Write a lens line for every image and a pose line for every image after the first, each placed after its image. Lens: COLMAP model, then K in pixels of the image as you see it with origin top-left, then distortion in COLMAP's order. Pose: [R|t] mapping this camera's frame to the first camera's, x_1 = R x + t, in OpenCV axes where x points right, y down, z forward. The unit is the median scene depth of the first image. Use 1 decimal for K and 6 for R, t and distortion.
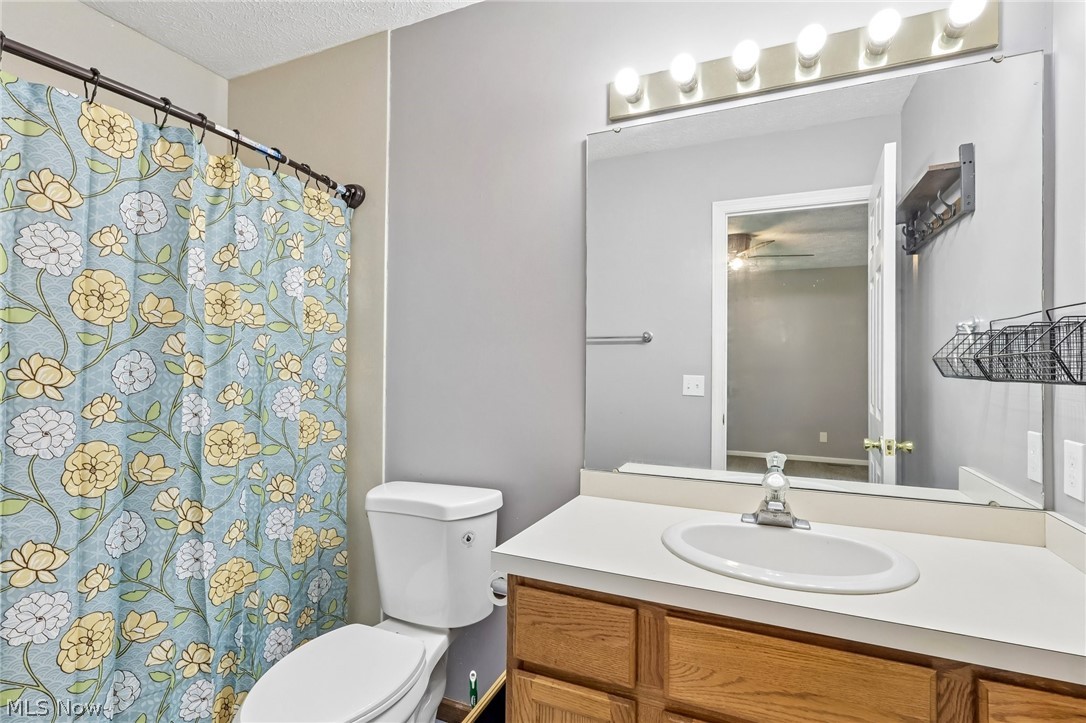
lens RADIAL K [[521.4, 0, 540.7], [0, 521.4, 368.2], [0, 0, 1]] dist [-0.001398, 0.002561]
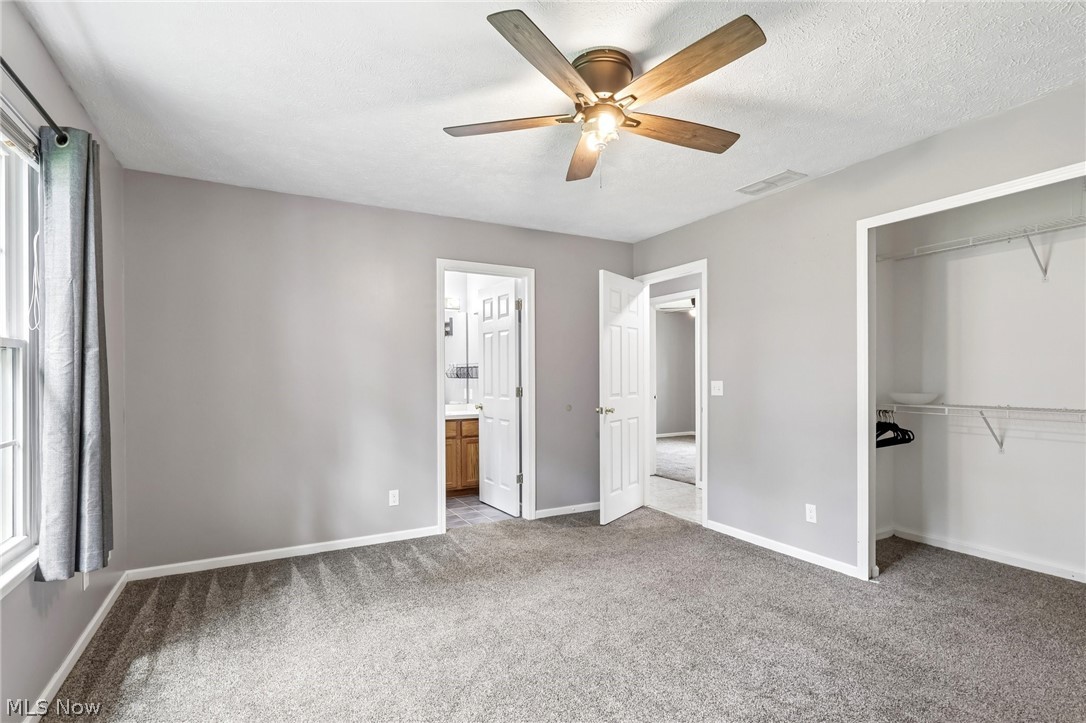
lens RADIAL K [[521.4, 0, 536.7], [0, 521.4, 376.7], [0, 0, 1]] dist [-0.001398, 0.002561]
pose [[0.610814, -0.009752, 0.791714, -2.149835], [0.006223, 0.999952, 0.007515, -0.020214], [-0.791749, 0.000336, 0.610846, -2.151990]]
